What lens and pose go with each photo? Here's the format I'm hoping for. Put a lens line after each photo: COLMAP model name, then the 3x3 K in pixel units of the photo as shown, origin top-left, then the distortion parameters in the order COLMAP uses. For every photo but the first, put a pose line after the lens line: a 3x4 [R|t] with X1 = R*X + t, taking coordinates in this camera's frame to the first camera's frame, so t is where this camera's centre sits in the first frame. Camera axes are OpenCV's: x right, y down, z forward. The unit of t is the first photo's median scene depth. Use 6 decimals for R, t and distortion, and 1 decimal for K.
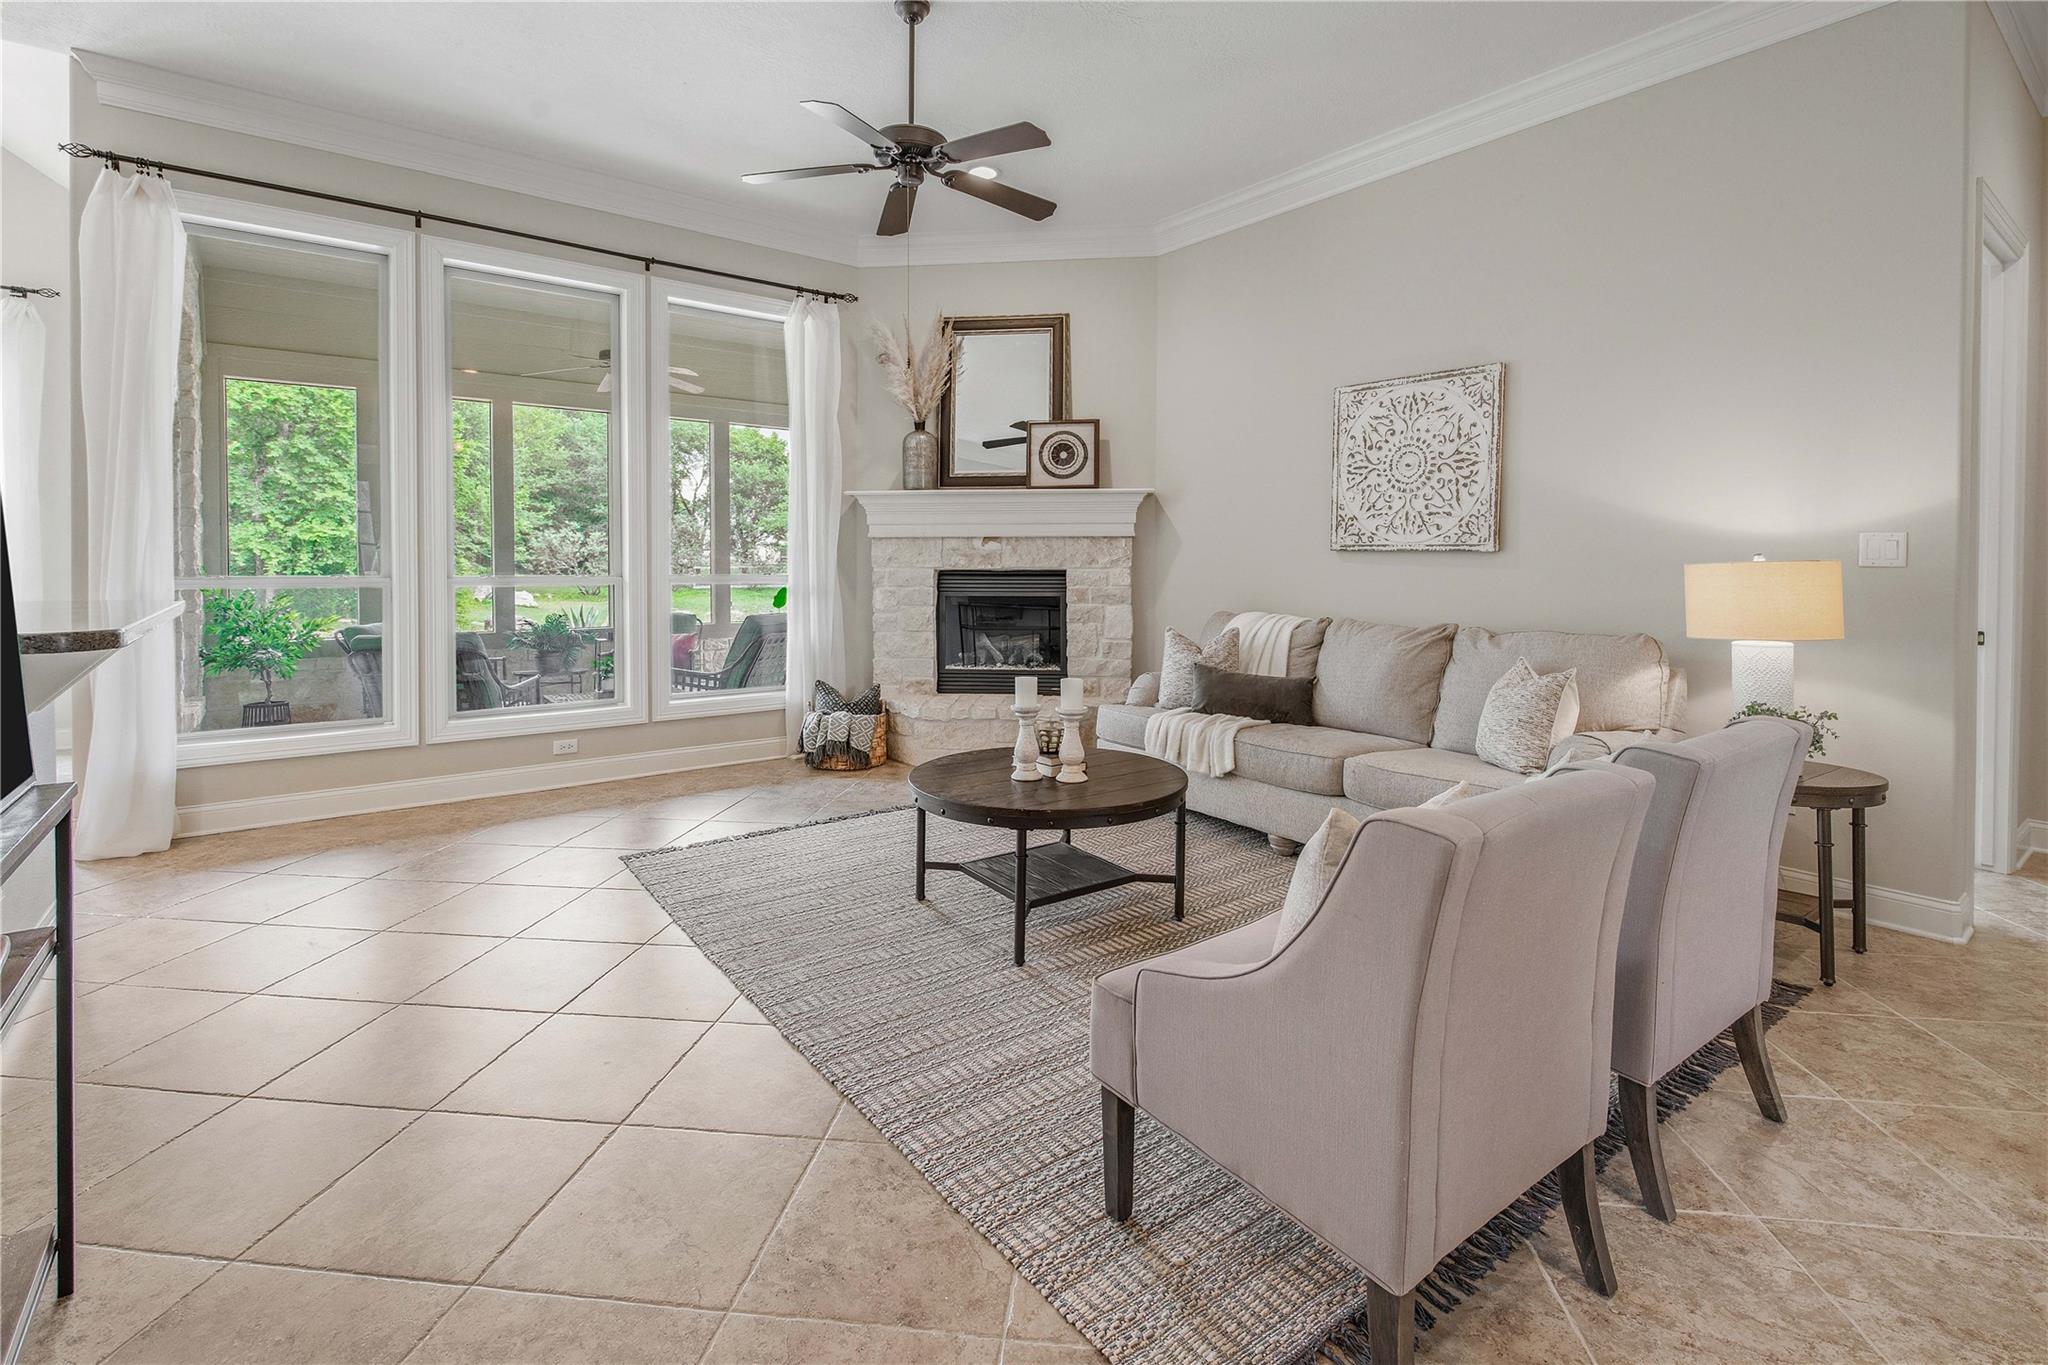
lens RADIAL K [[953.2, 0, 1019.9], [0, 953.2, 578.6], [0, 0, 1]] dist [0.001655, -0.000539]
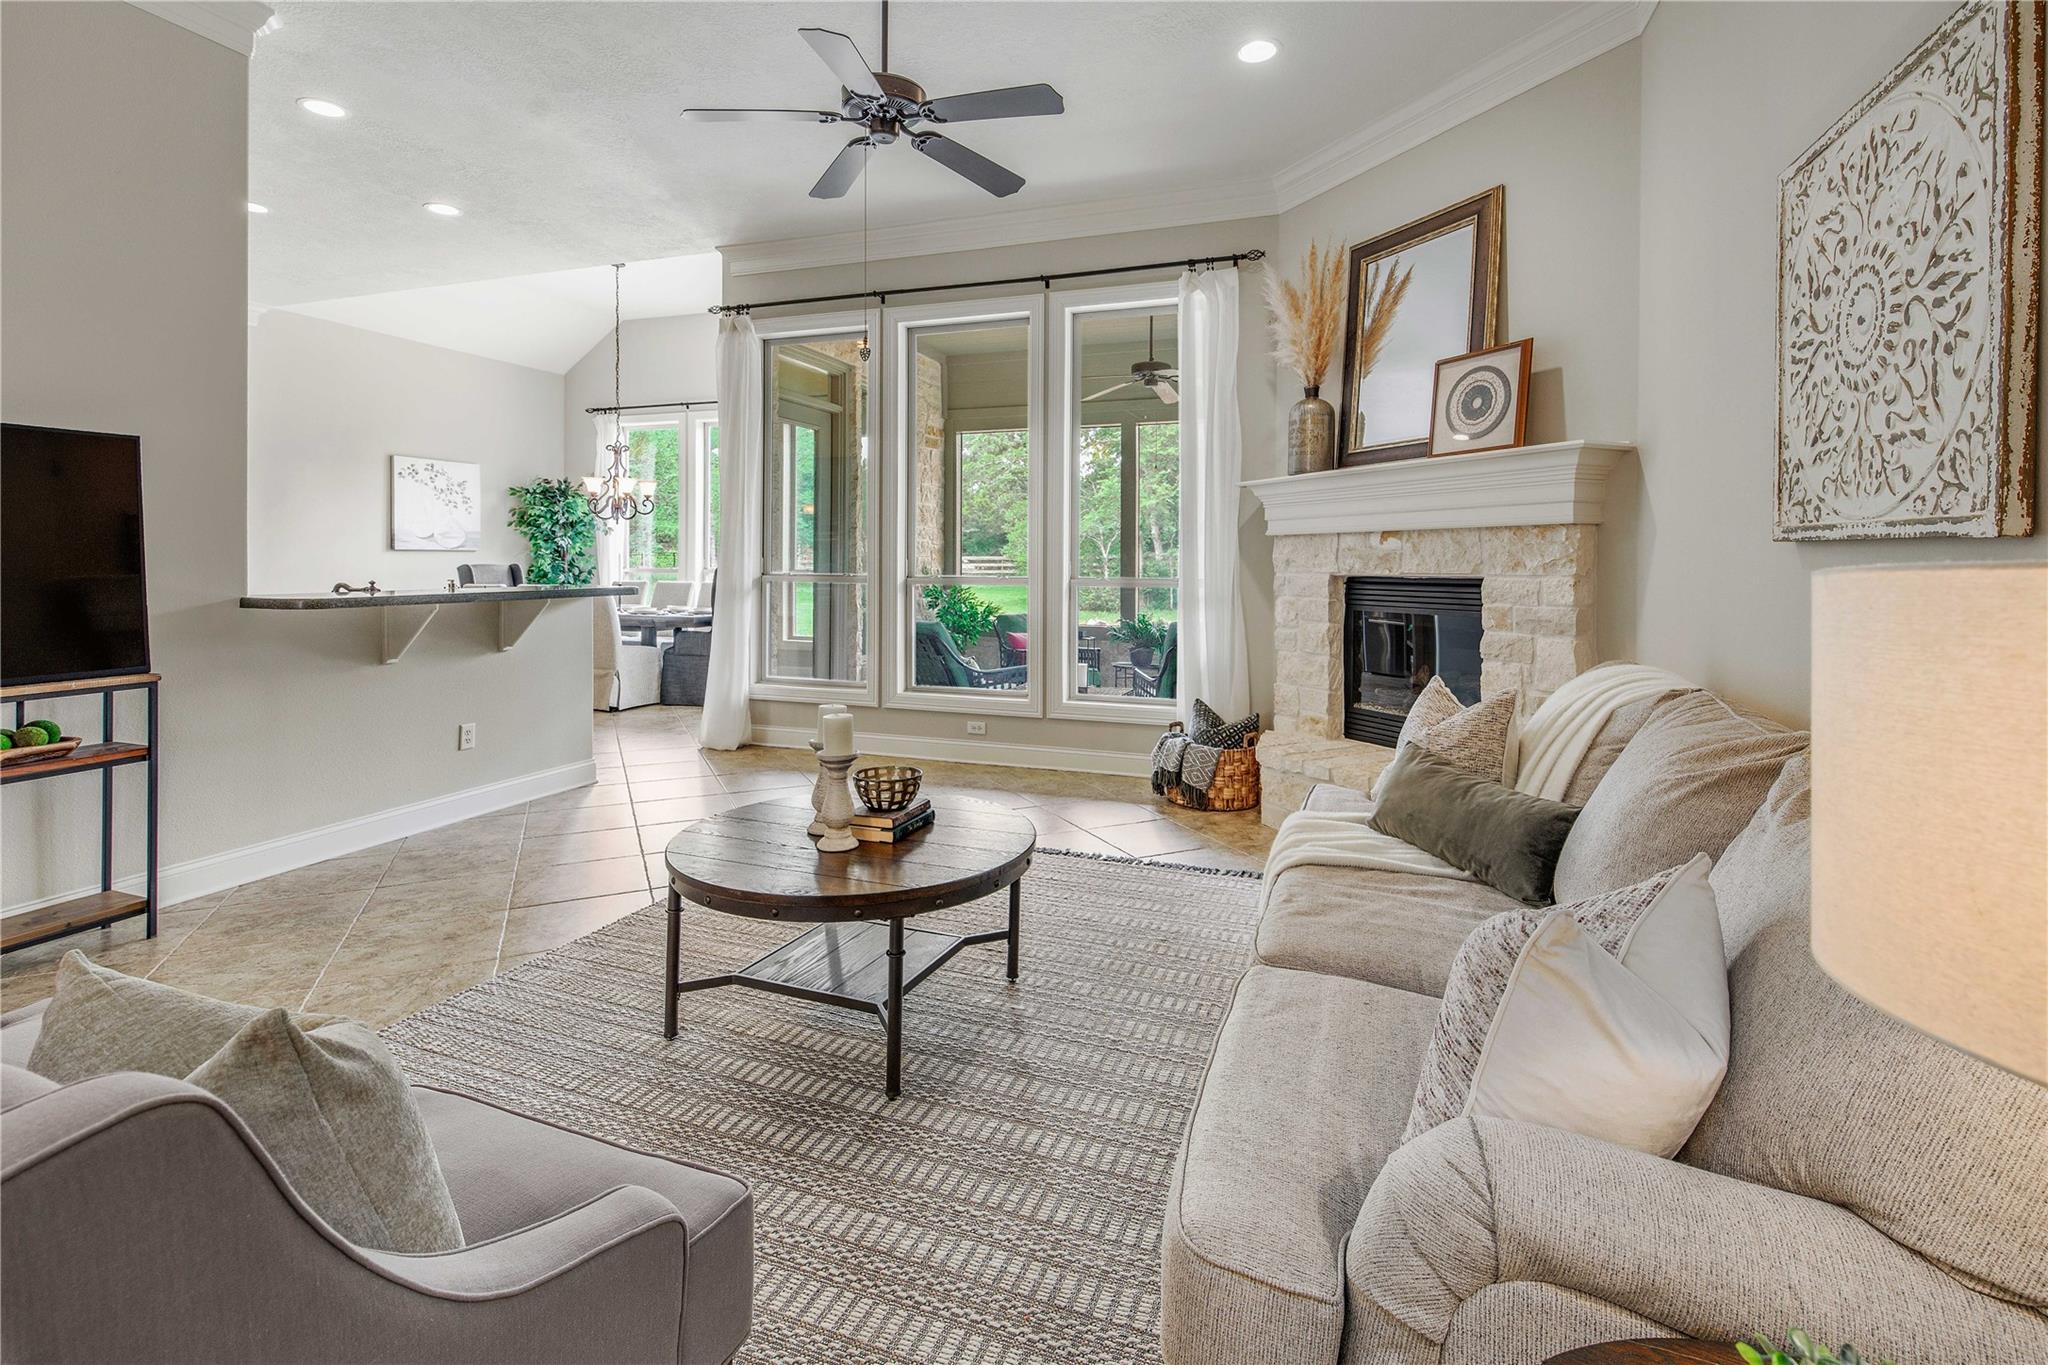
lens RADIAL K [[933.0, 0, 1025.7], [0, 933.0, 563.4], [0, 0, 1]] dist [0.027191, -0.026881]
pose [[0.533597, 0.000968, -0.845738, 0.463981], [-0.018712, 0.999768, -0.010661, -0.007317], [0.845532, 0.021514, 0.533492, 0.428739]]
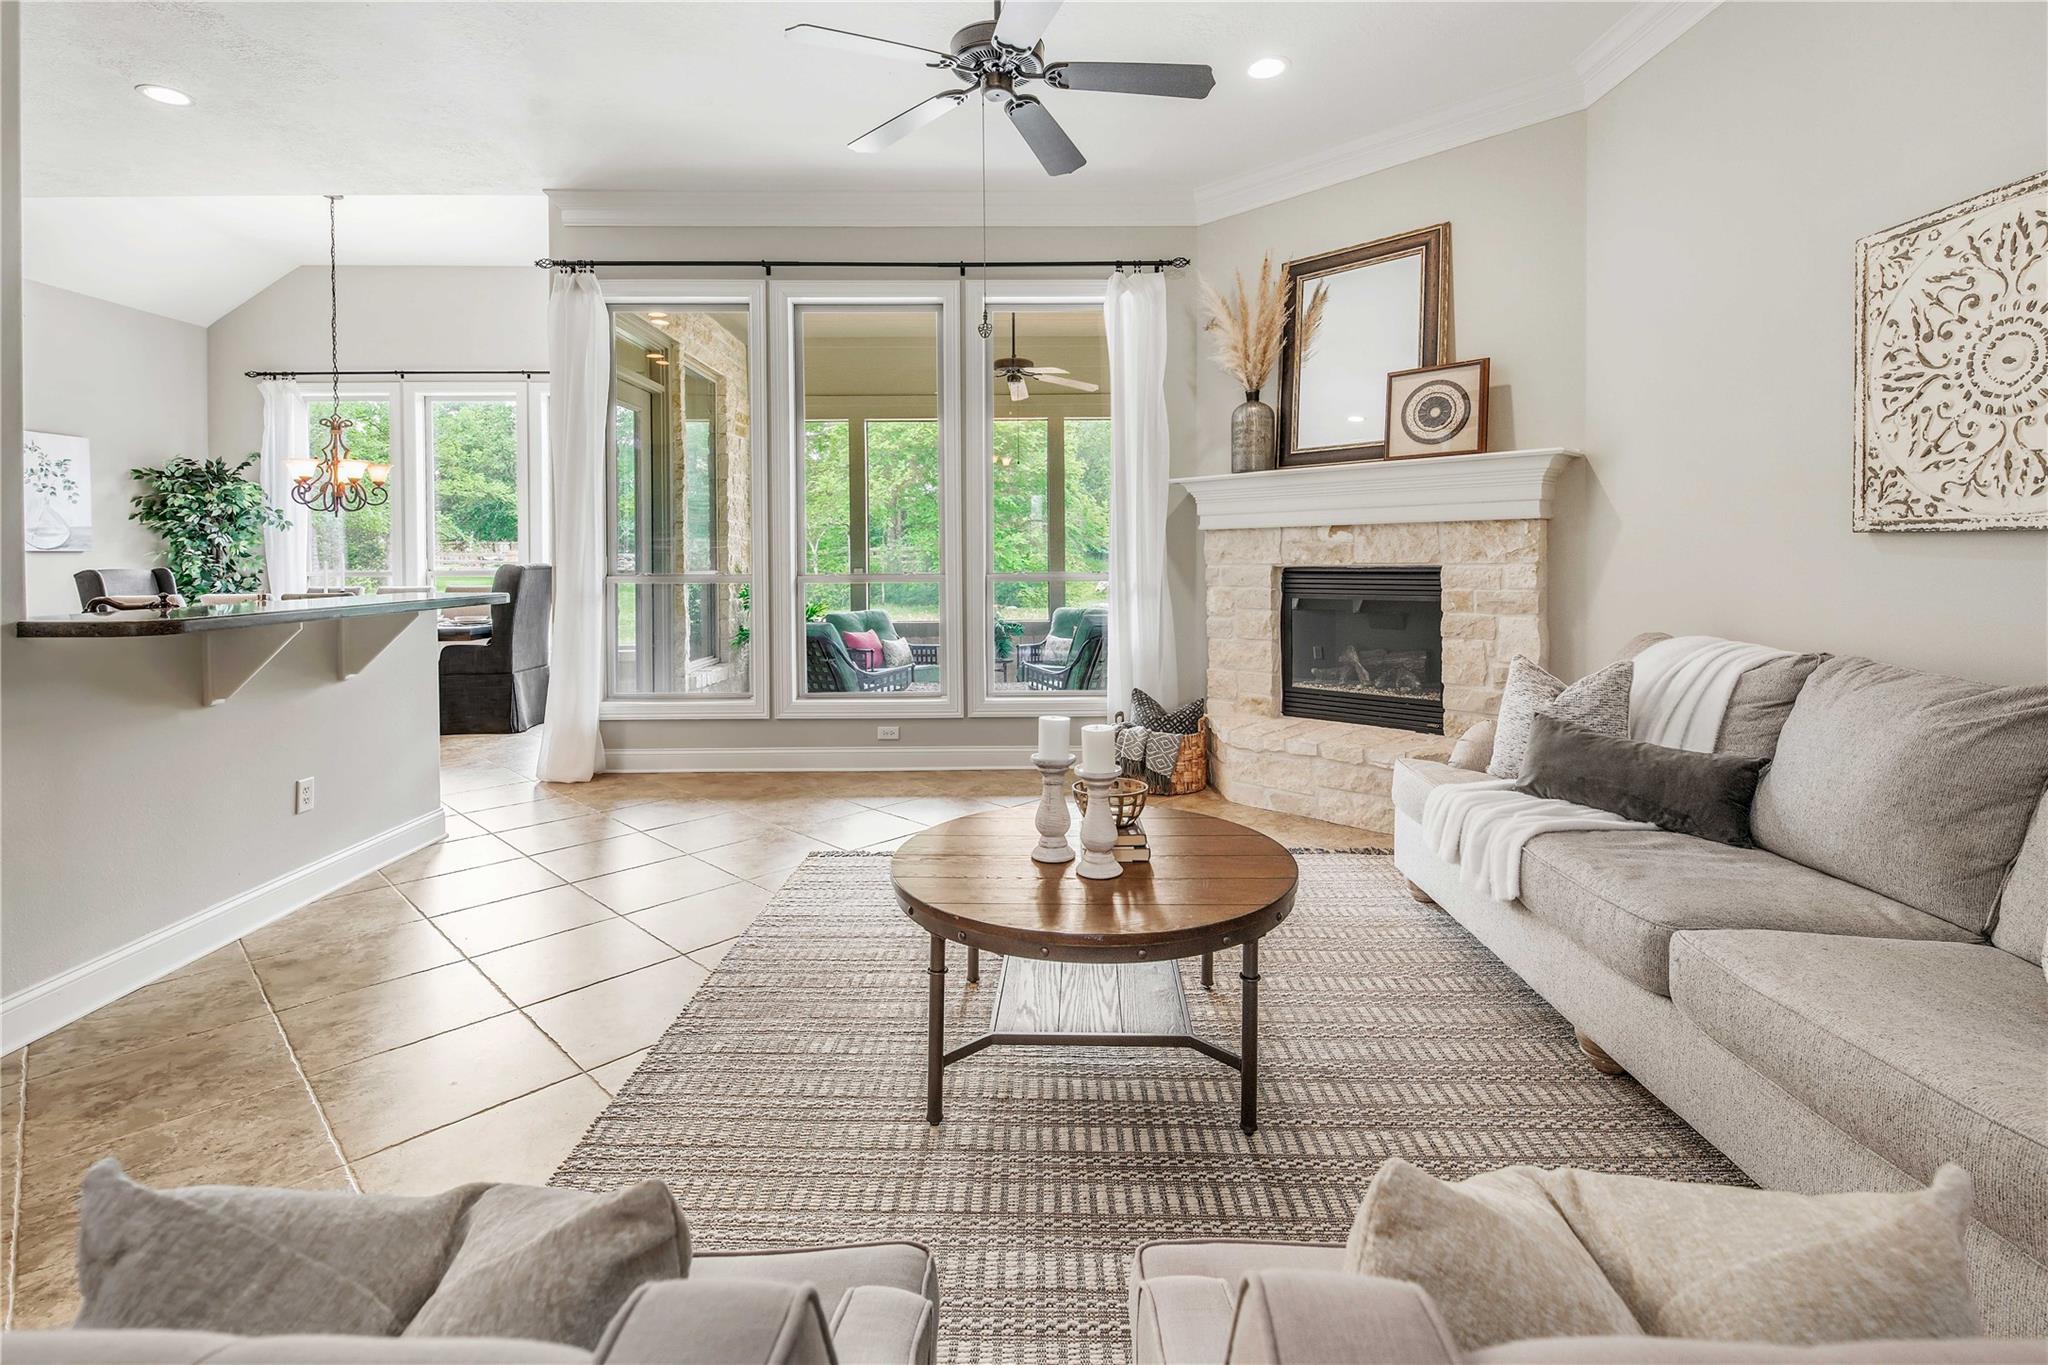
lens RADIAL K [[915.3, 0, 998.0], [0, 915.3, 564.6], [0, 0, 1]] dist [0.020237, -0.015595]
pose [[0.789710, -0.002773, -0.613474, 0.235307], [-0.002289, 0.999970, -0.007467, -0.005099], [0.613476, 0.007301, 0.789680, 0.242785]]
